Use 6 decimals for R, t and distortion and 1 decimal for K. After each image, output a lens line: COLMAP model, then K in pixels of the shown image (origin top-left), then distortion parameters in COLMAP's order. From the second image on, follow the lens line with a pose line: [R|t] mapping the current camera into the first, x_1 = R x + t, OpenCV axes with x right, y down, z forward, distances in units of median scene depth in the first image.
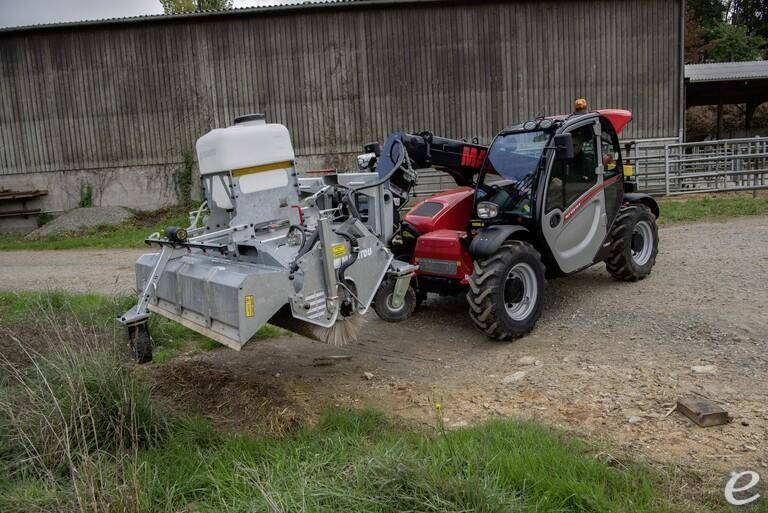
lens RADIAL K [[595.7, 0, 384.0], [0, 595.7, 256.5], [0, 0, 1]] dist [-0.006105, -0.002960]
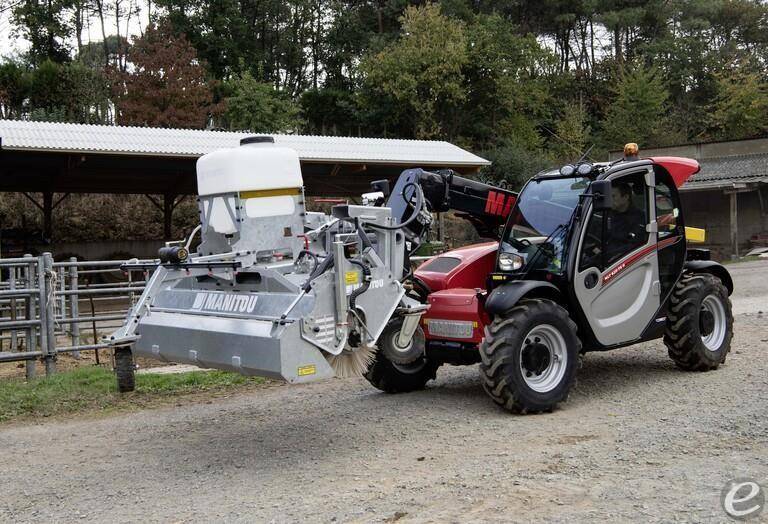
lens RADIAL K [[982.6, 0, 384.0], [0, 982.6, 262.0], [0, 0, 1]] dist [0.359315, 0.017641]
pose [[0.997709, 0.065988, 0.014915, -0.033653], [-0.063584, 0.989939, -0.126404, 0.117482], [-0.023106, 0.125166, 0.991867, -0.433264]]
